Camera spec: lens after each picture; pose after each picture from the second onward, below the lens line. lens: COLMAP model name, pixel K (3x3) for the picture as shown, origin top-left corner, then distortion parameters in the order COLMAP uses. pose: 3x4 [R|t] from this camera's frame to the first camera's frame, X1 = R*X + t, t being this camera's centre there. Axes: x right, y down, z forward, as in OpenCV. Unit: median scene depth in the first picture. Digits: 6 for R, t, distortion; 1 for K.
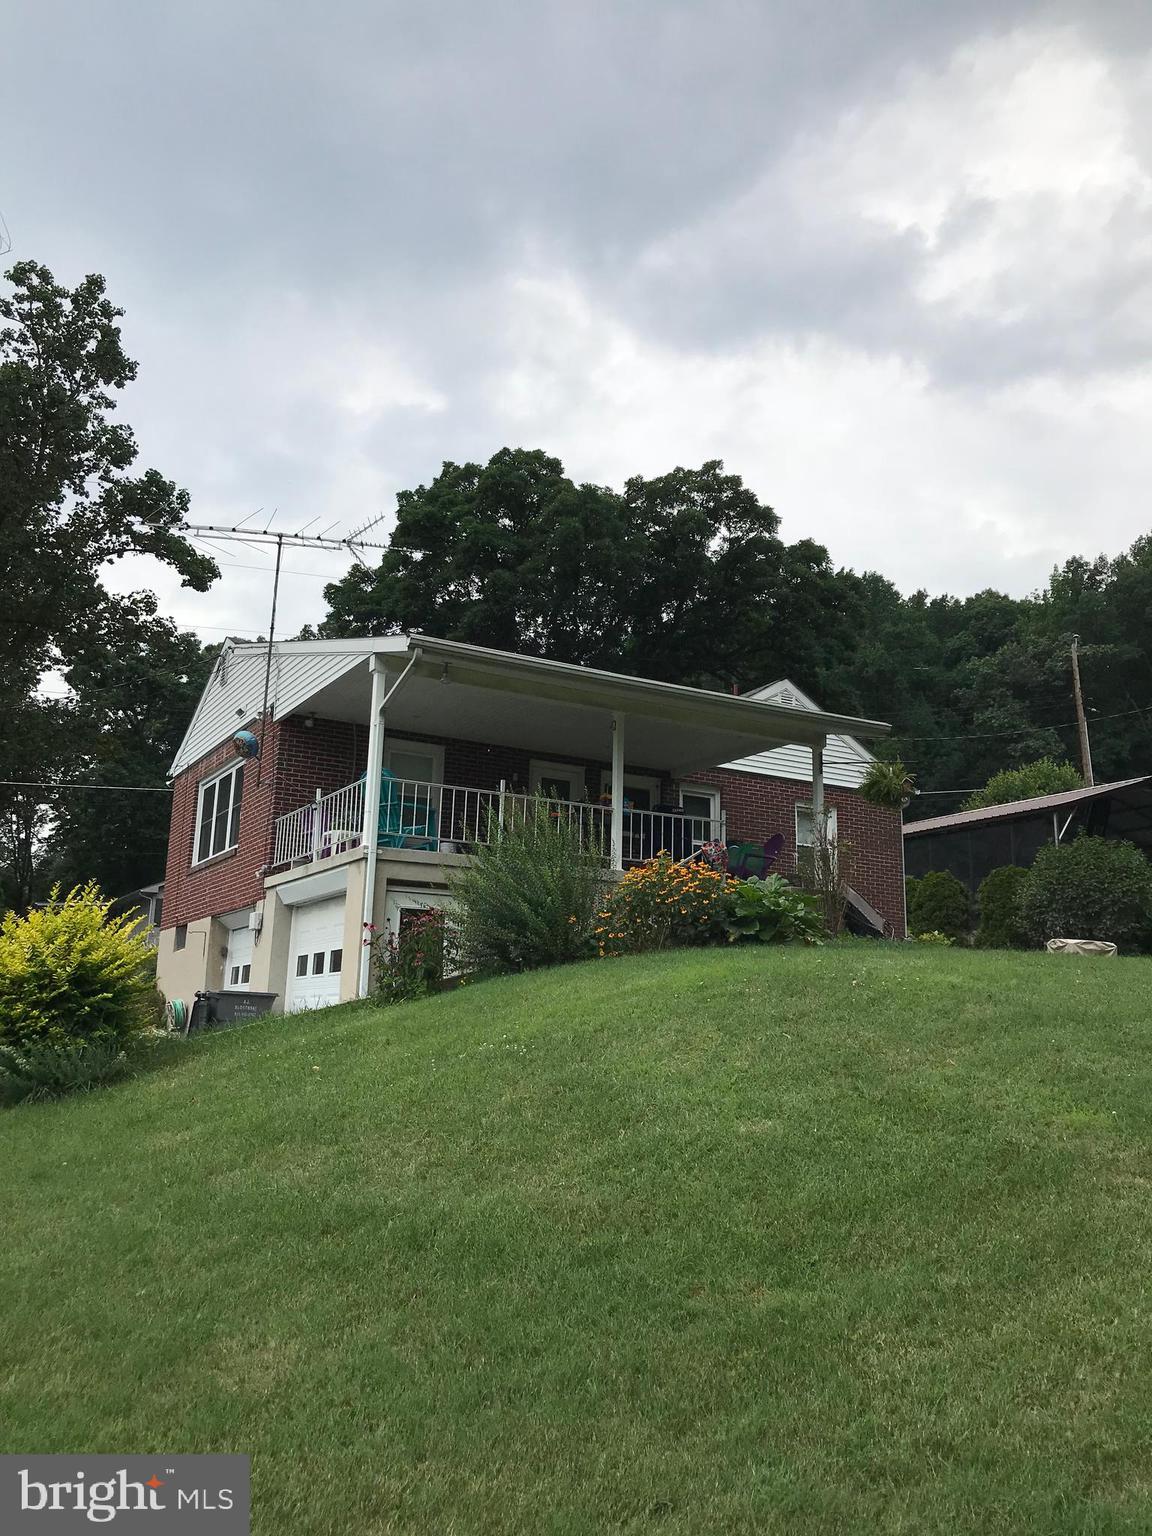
lens RADIAL K [[1265.8, 0, 576.0], [0, 1265.8, 768.0], [0, 0, 1]] dist [0.006020, 0.000275]
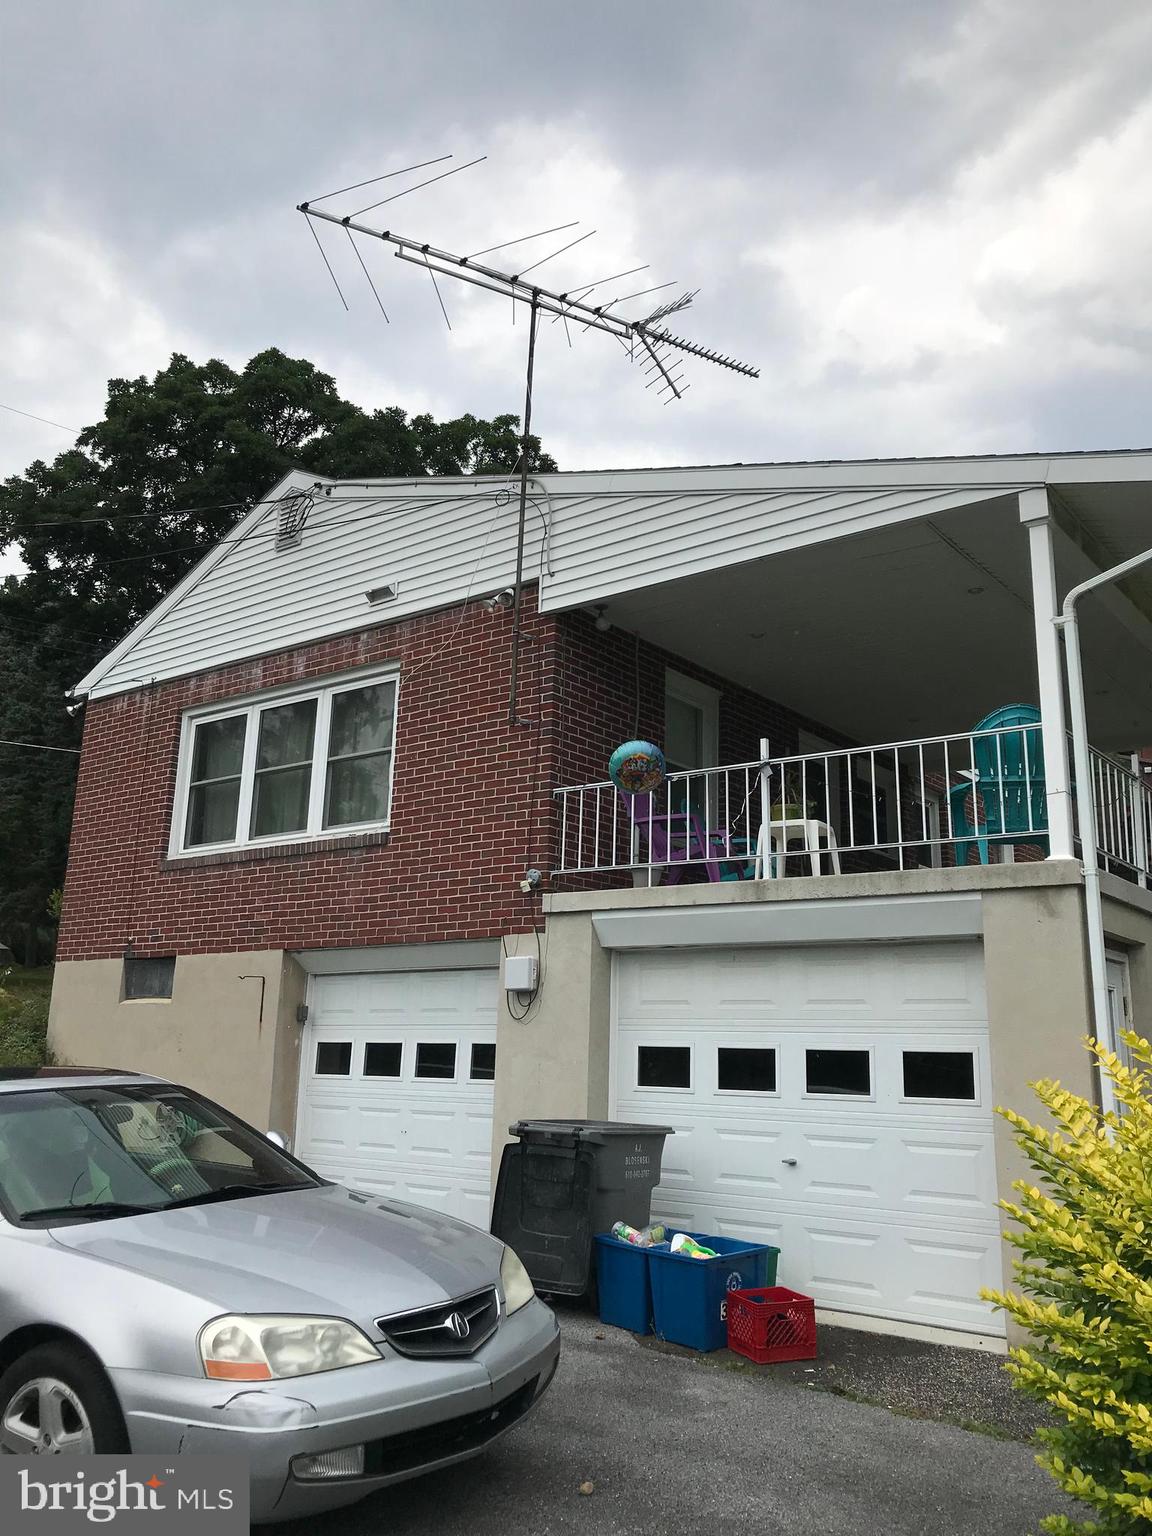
lens RADIAL K [[1265.8, 0, 576.0], [0, 1265.8, 768.0], [0, 0, 1]] dist [0.006020, 0.000275]
pose [[0.923653, 0.088548, 0.372861, -0.358049], [-0.086117, 0.996015, -0.023209, 0.036383], [-0.373430, -0.010672, 0.927597, 0.403997]]
